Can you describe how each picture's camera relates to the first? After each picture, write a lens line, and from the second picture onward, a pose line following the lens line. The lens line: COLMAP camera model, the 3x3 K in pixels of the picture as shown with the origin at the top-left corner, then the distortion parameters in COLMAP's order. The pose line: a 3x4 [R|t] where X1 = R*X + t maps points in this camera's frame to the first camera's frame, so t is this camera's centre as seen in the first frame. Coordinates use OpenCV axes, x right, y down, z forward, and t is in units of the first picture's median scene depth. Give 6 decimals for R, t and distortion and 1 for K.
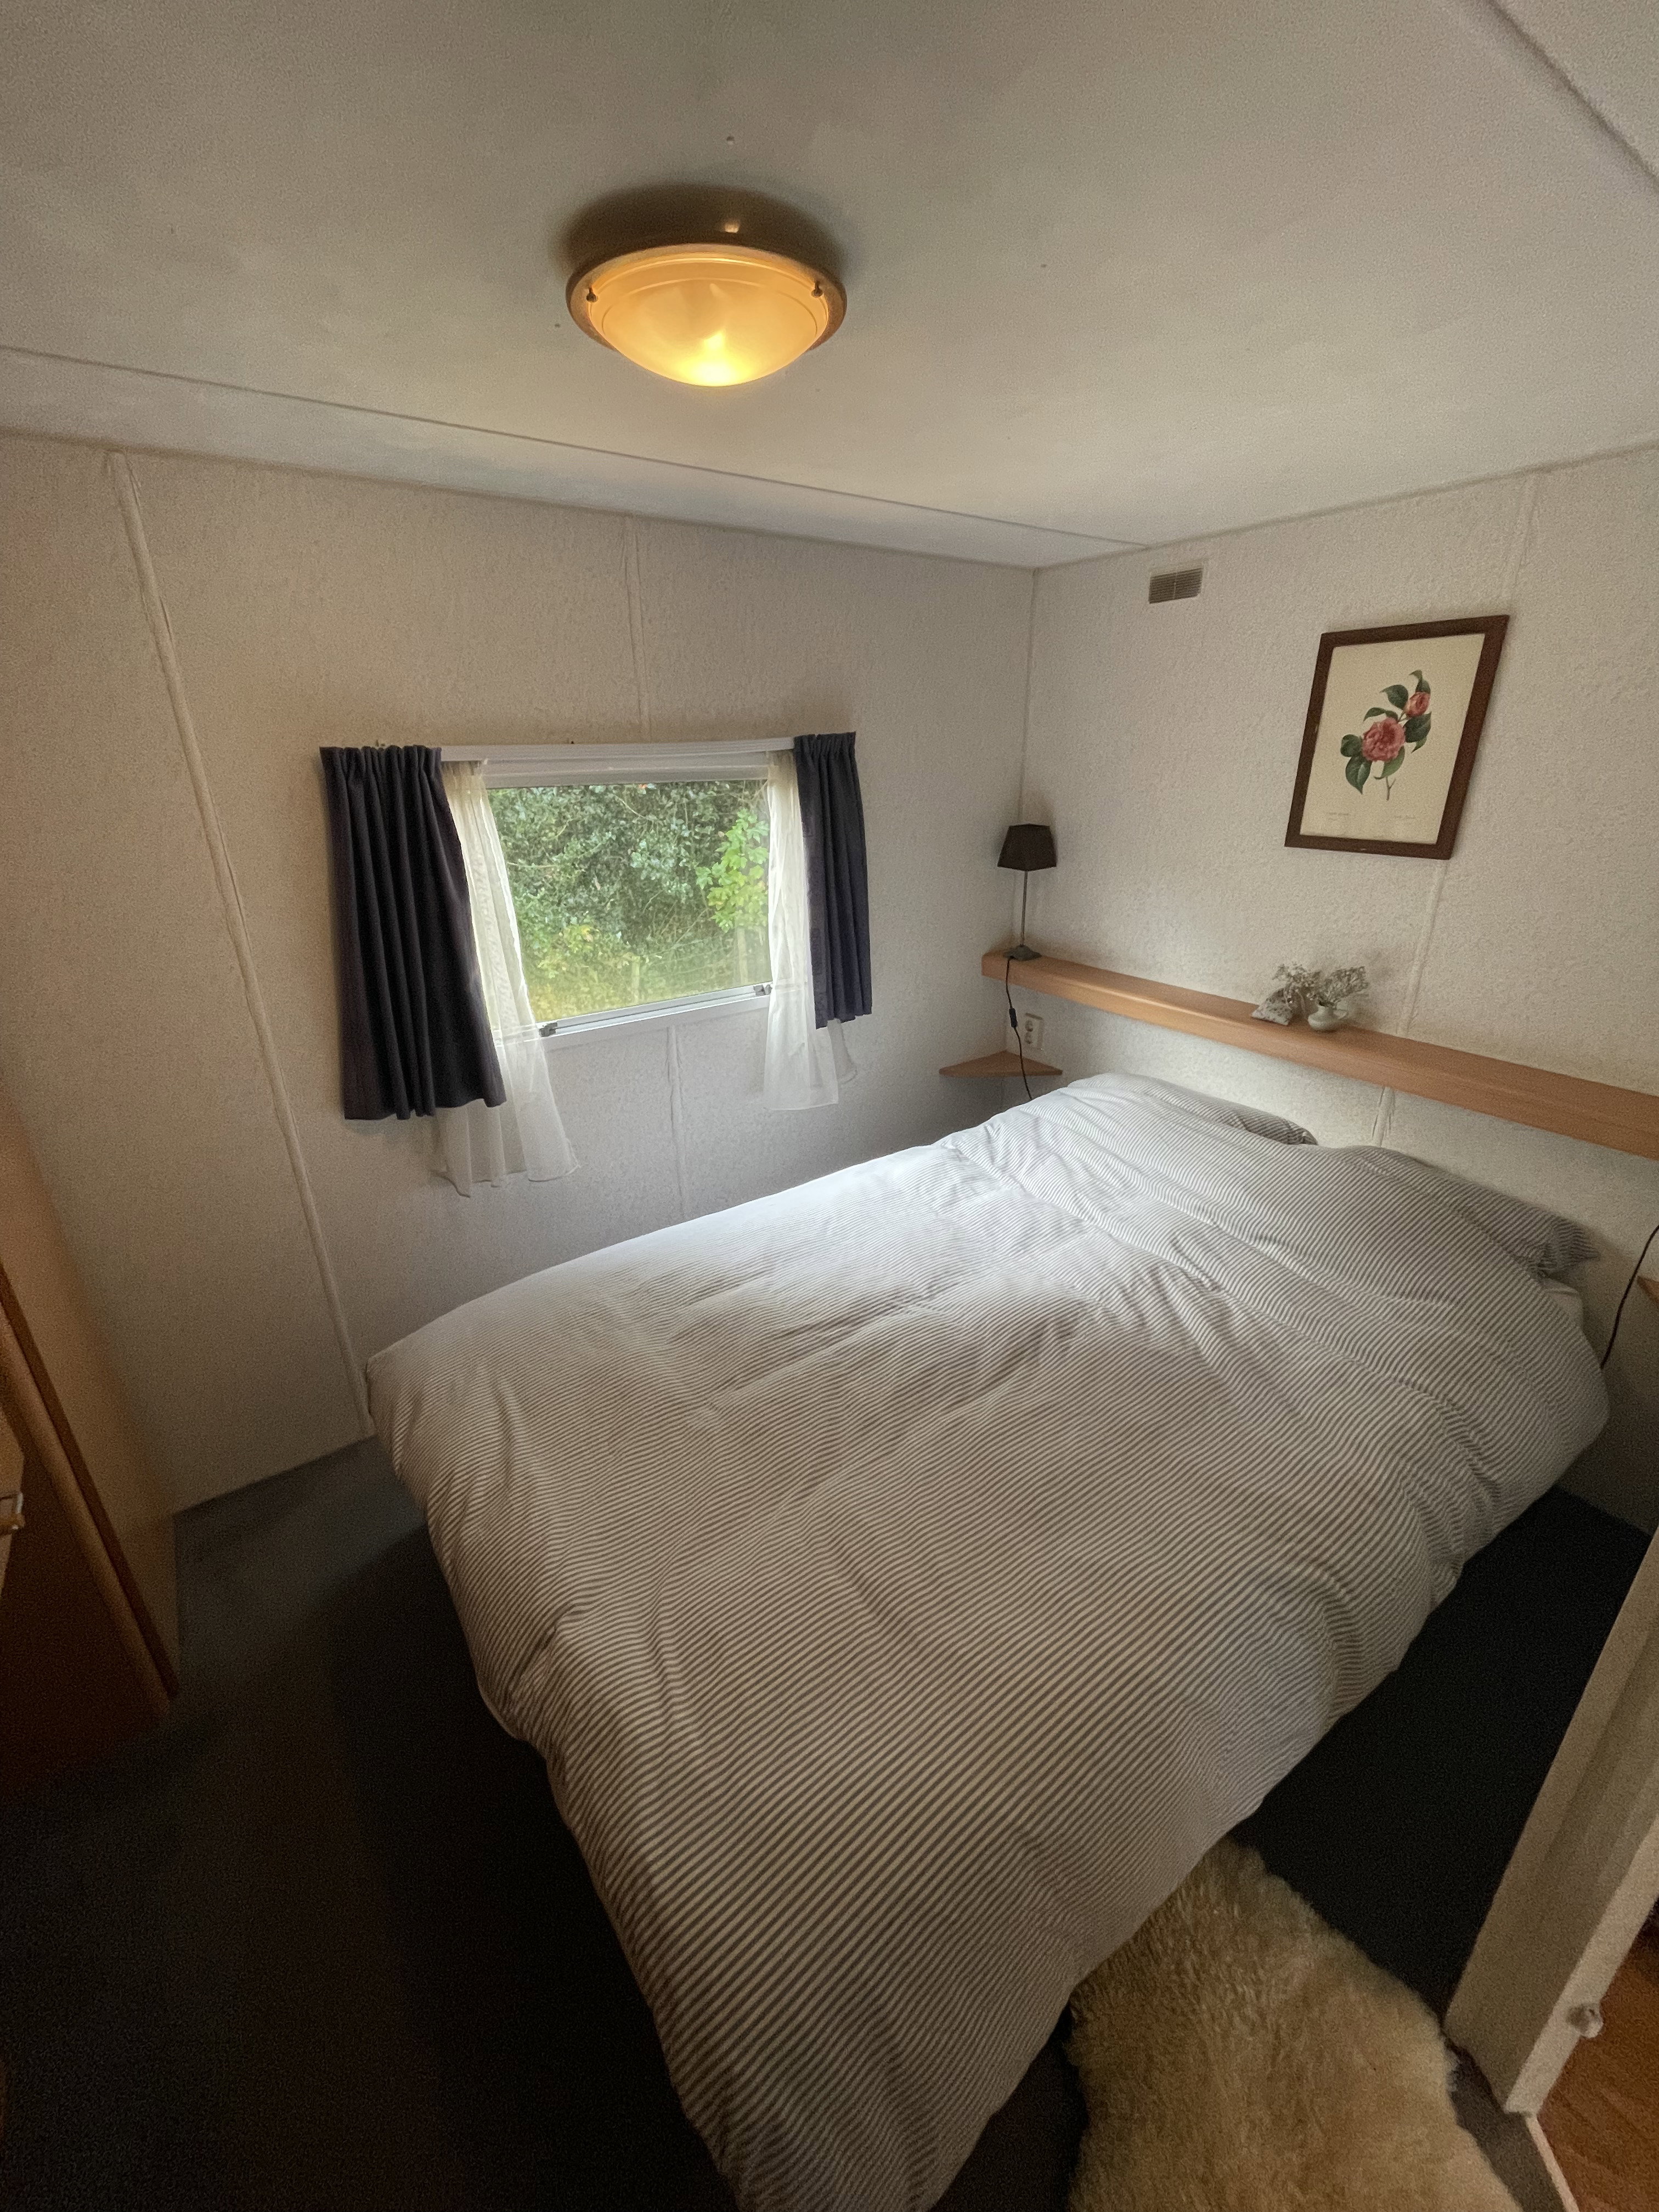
lens RADIAL K [[888.0, 0, 819.7], [0, 888.0, 1100.2], [0, 0, 1]] dist [-0.001008, -0.000328]
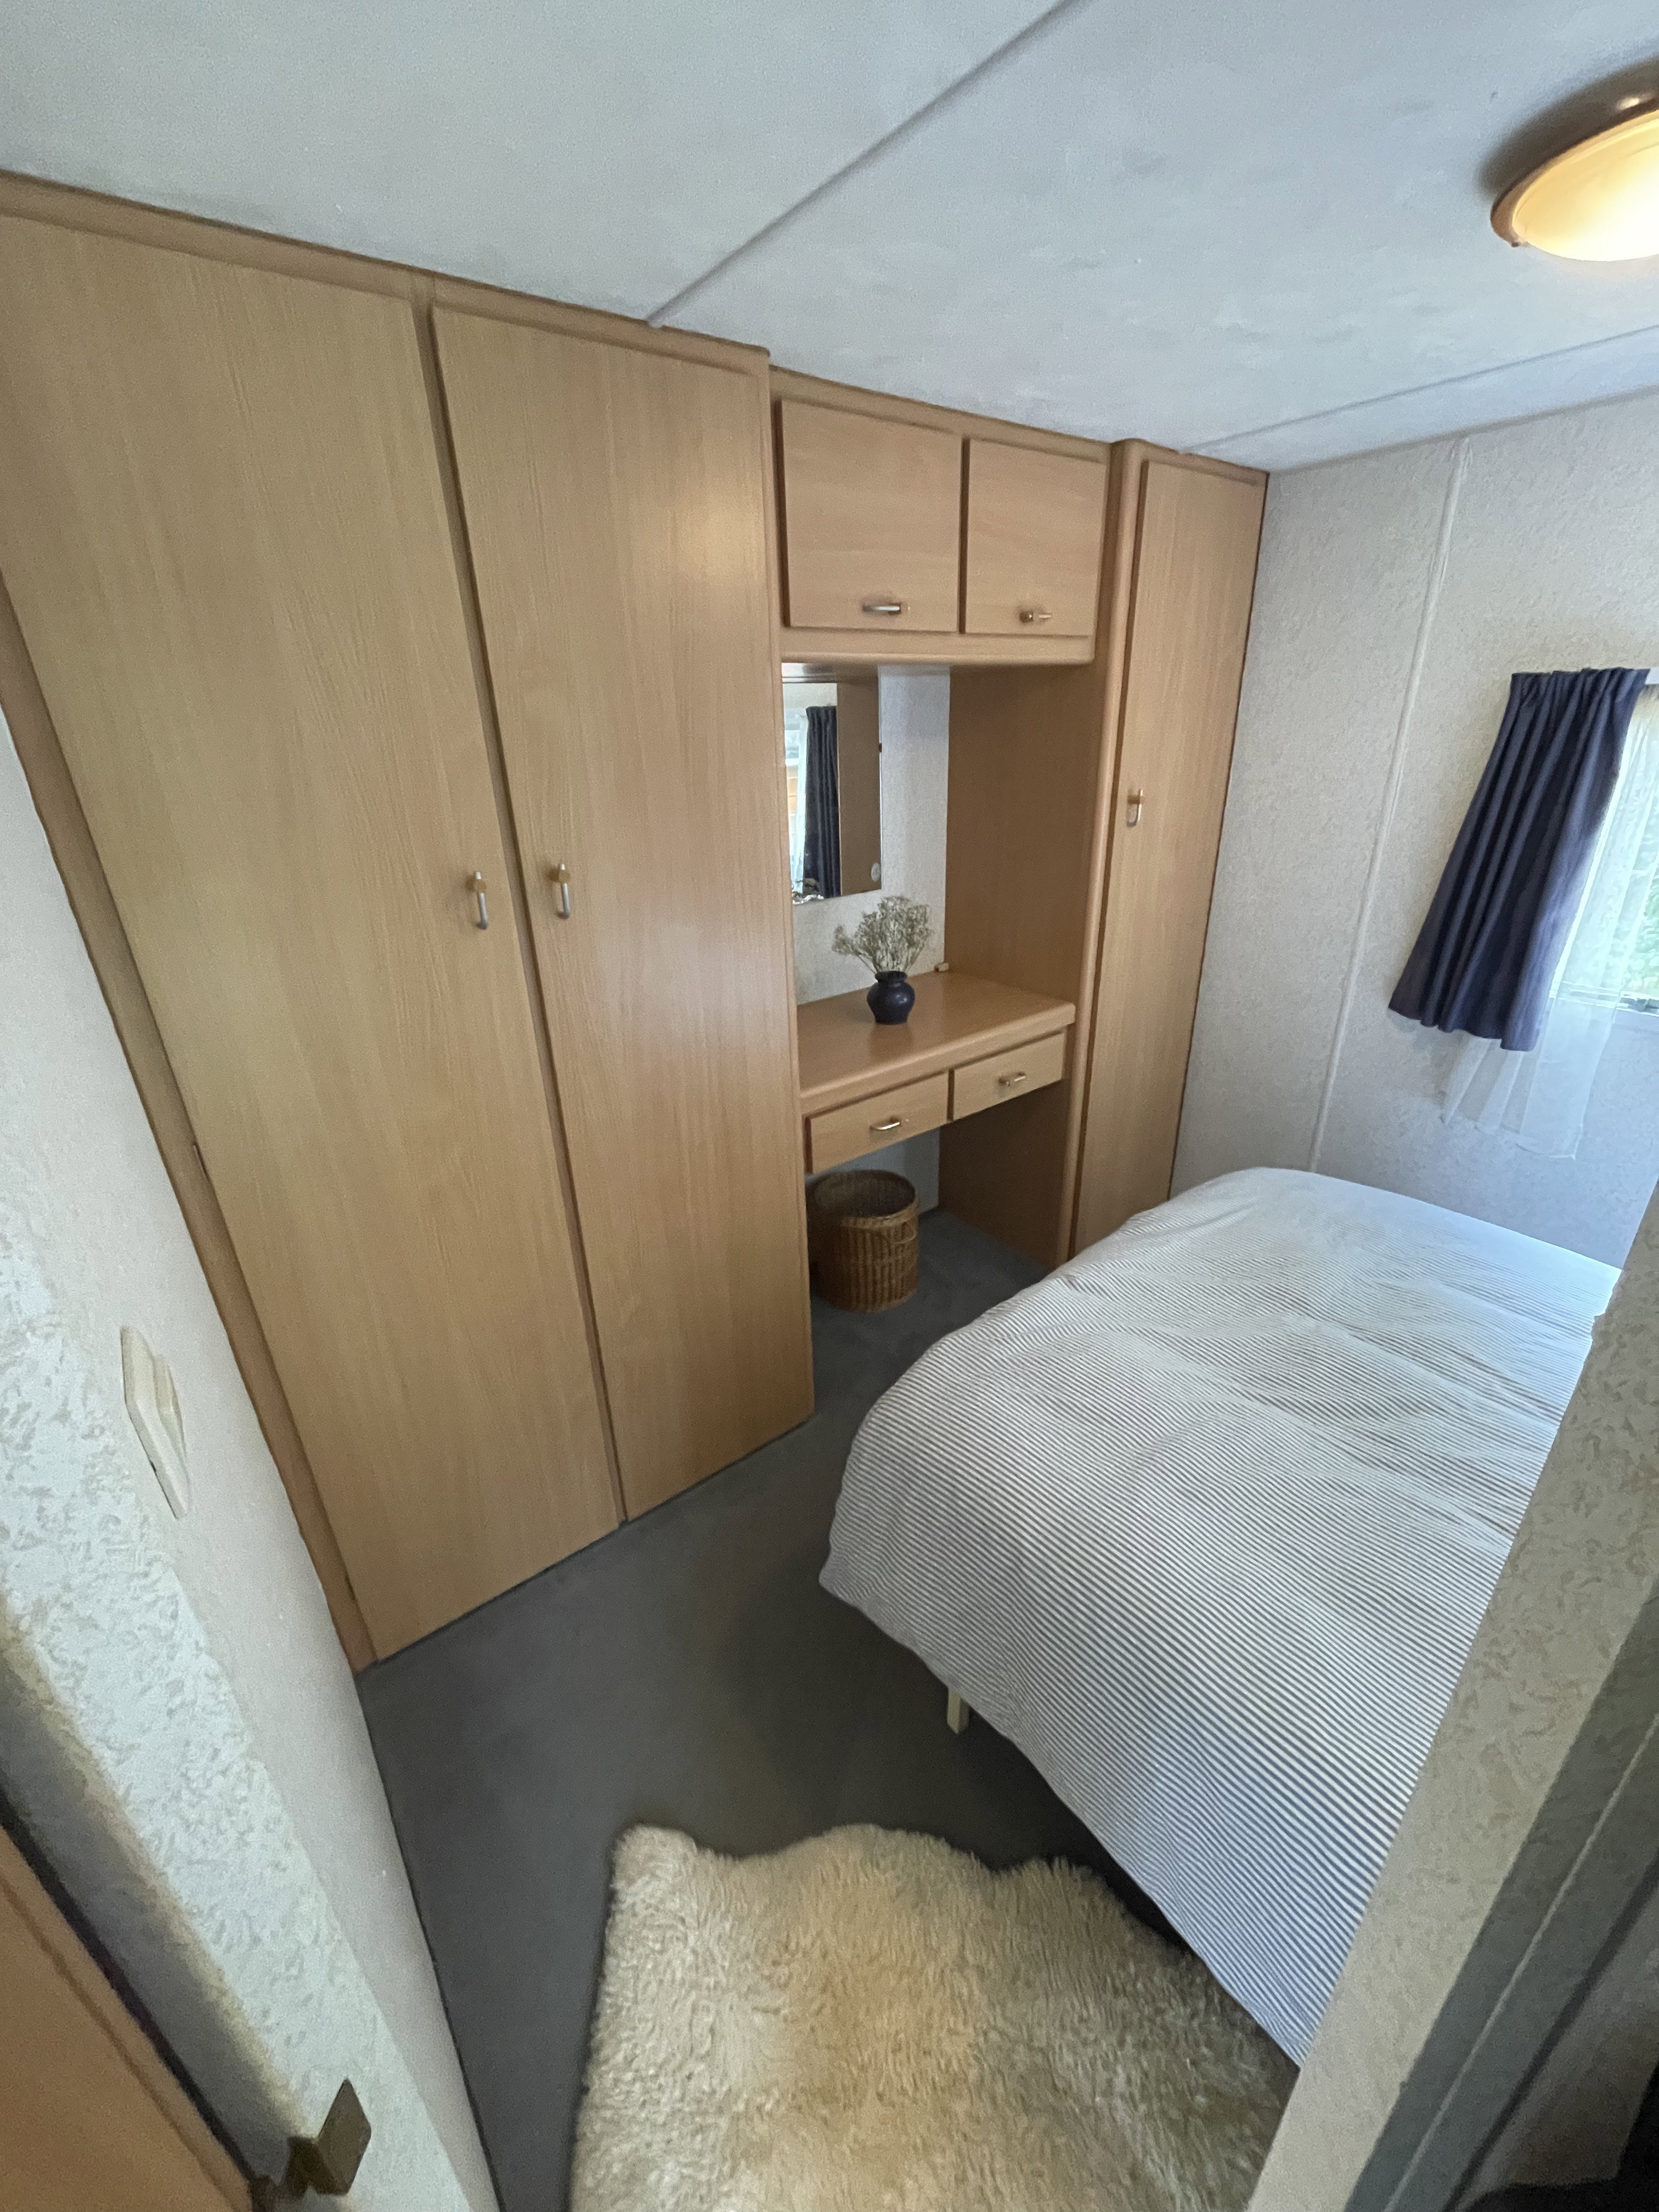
lens RADIAL K [[888.0, 0, 819.7], [0, 888.0, 1100.2], [0, 0, 1]] dist [-0.001008, -0.000328]
pose [[0.035598, 0.408511, -0.912059, 0.534322], [-0.328038, 0.866847, 0.375457, -0.064648], [0.943993, 0.285825, 0.164865, 0.147724]]
